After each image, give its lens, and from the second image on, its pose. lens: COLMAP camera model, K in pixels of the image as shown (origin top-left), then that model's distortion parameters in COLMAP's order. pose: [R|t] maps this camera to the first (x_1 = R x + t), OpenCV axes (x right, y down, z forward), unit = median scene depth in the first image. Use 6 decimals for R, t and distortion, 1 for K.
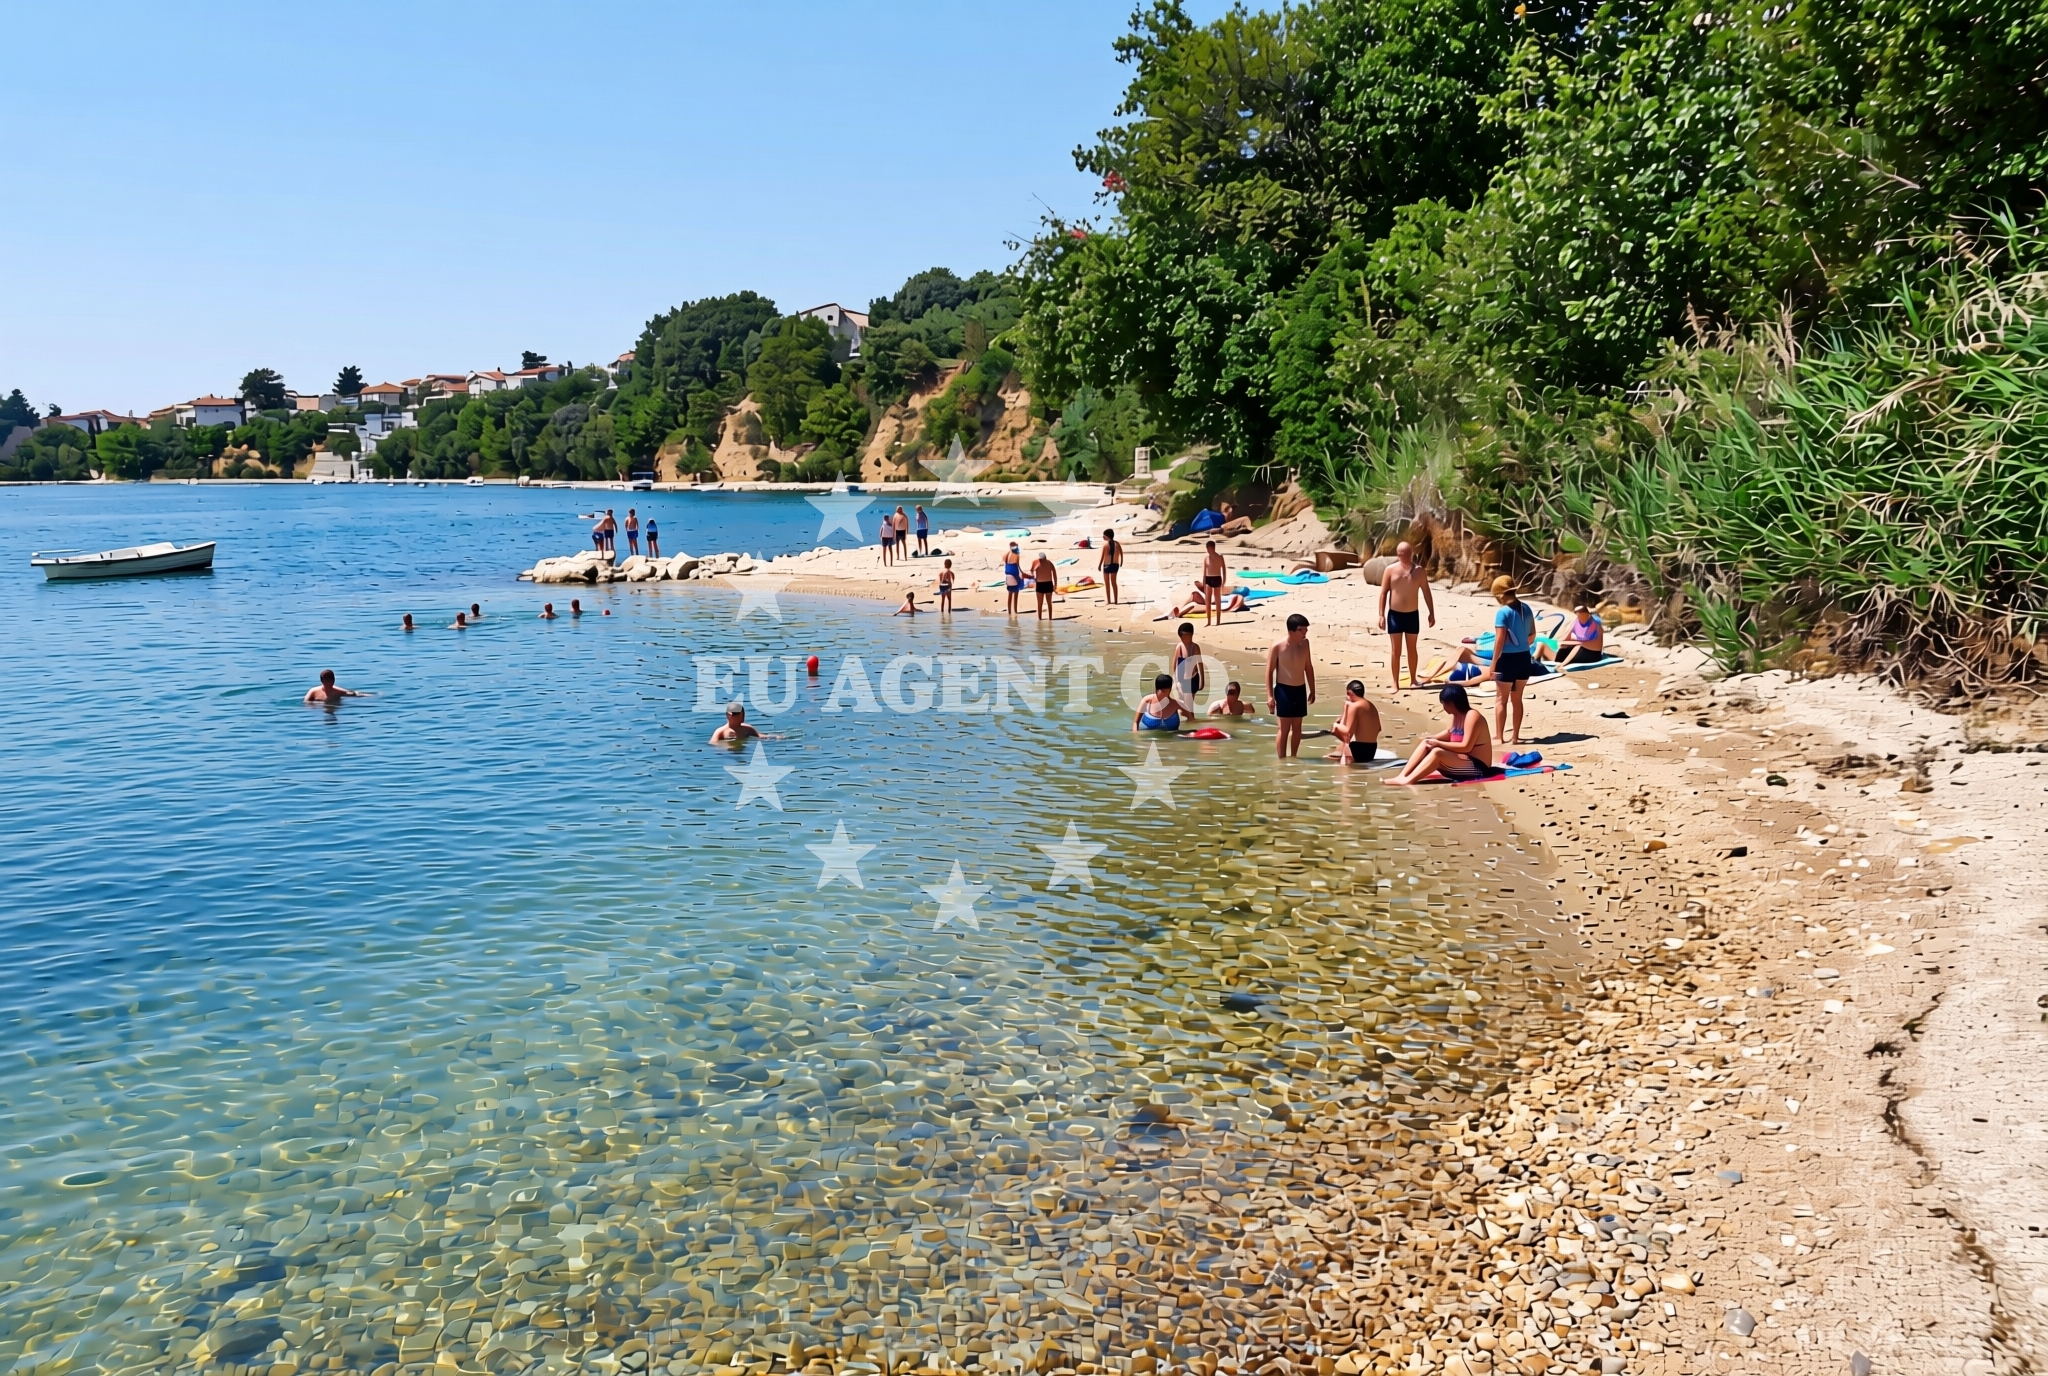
lens RADIAL K [[1508.0, 0, 1024.0], [0, 1508.0, 688.0], [0, 0, 1]] dist [-0.001565, -0.003871]
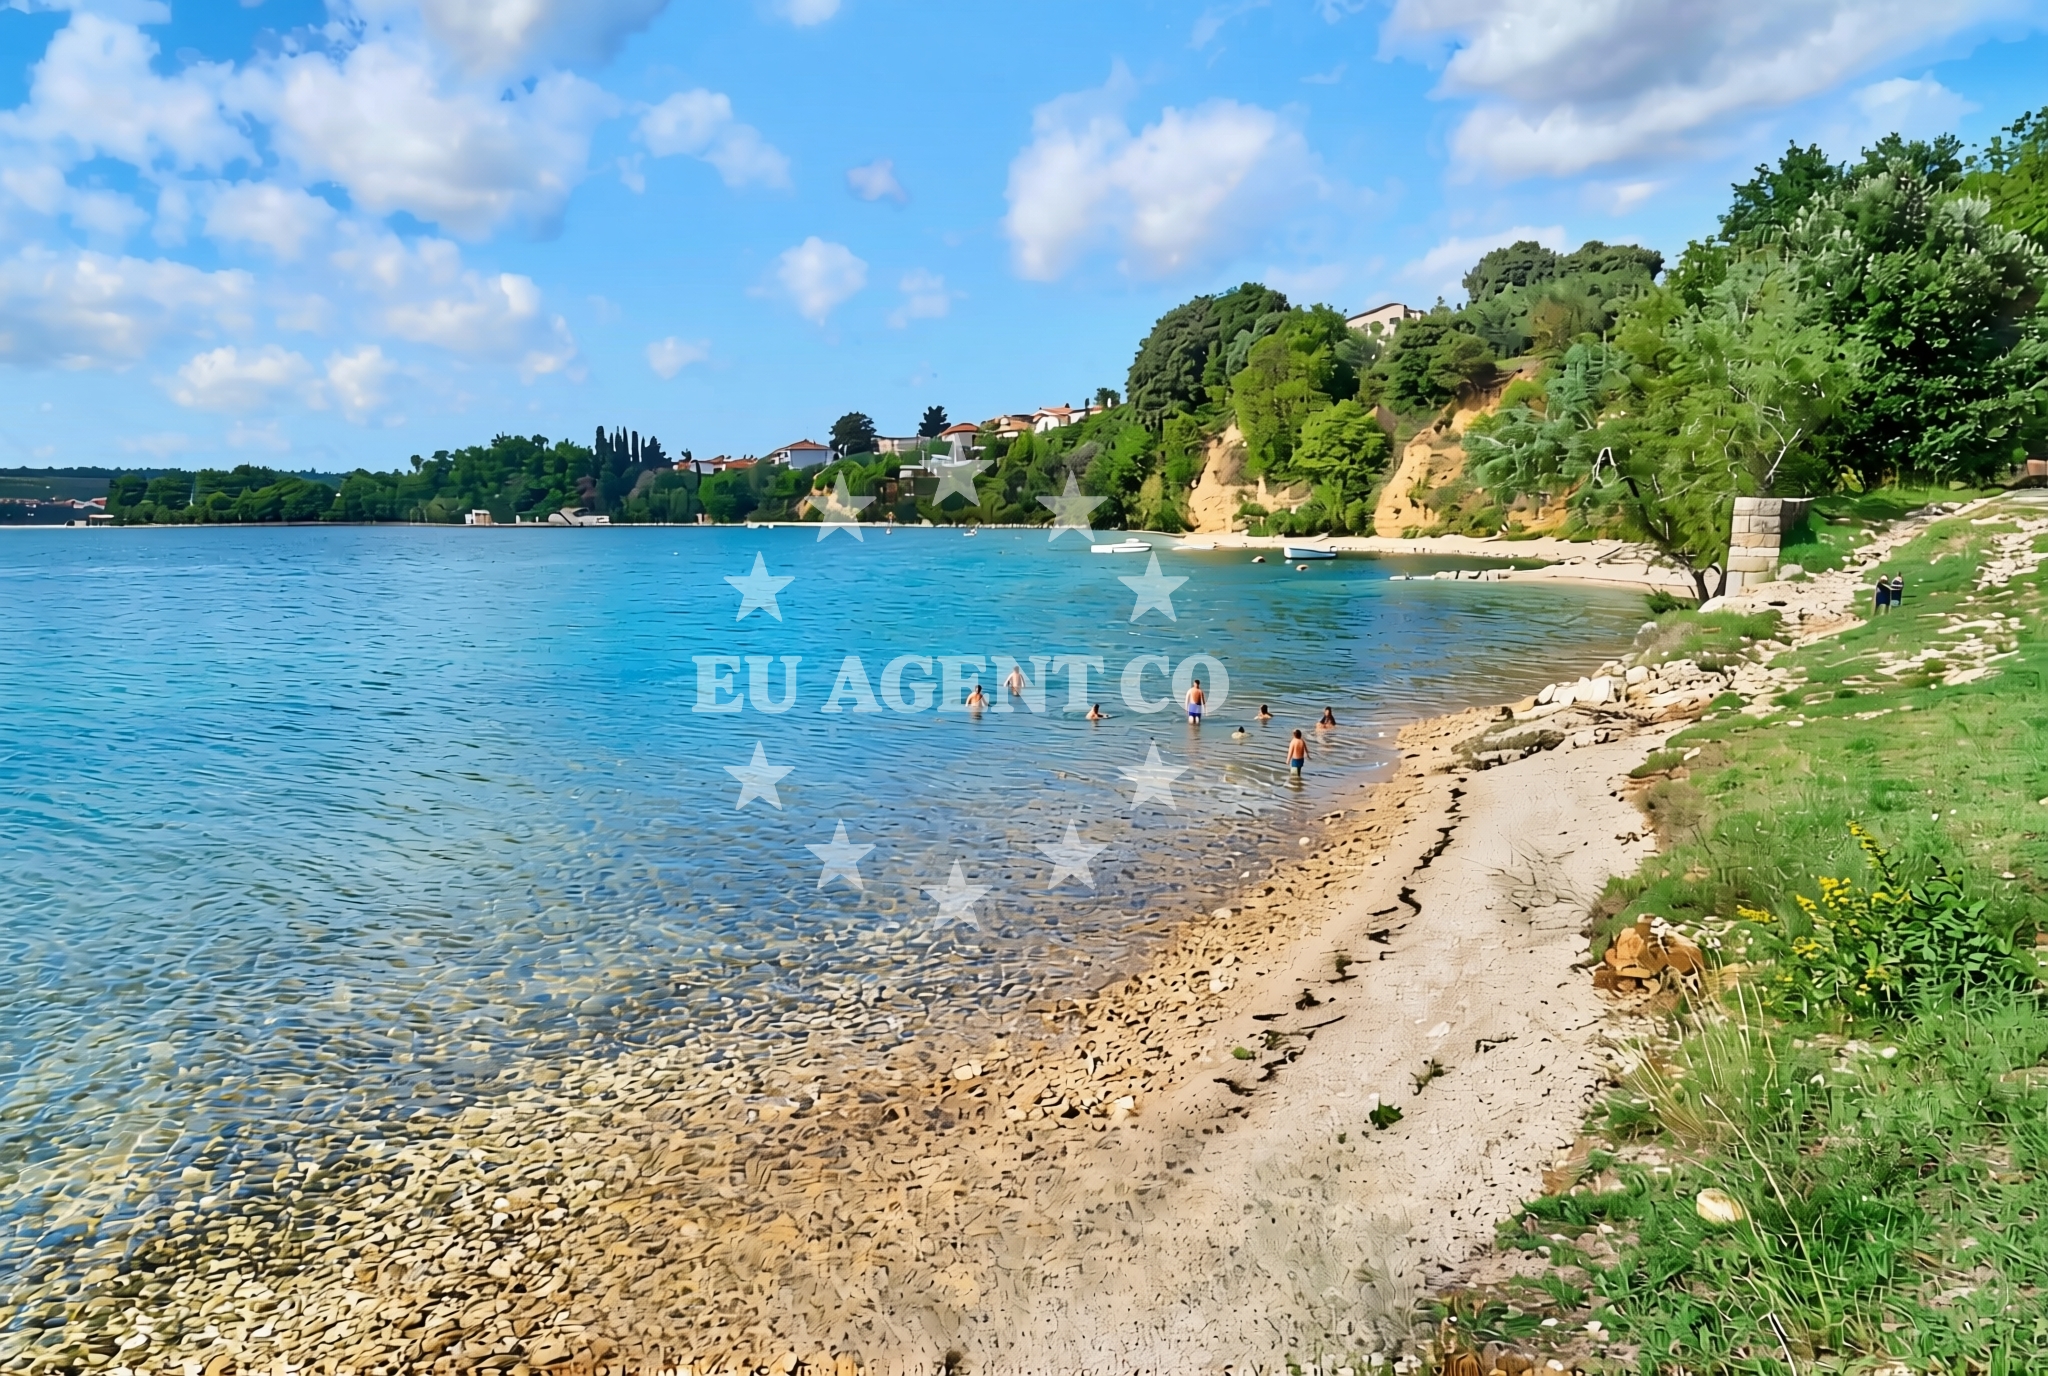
lens RADIAL K [[1508.0, 0, 1024.0], [0, 1508.0, 688.0], [0, 0, 1]] dist [-0.001565, -0.003871]
pose [[0.913907, 0.046194, -0.403286, 0.028984], [-0.055962, 0.998355, -0.012463, -0.046991], [0.402047, 0.033959, 0.914989, 0.286036]]
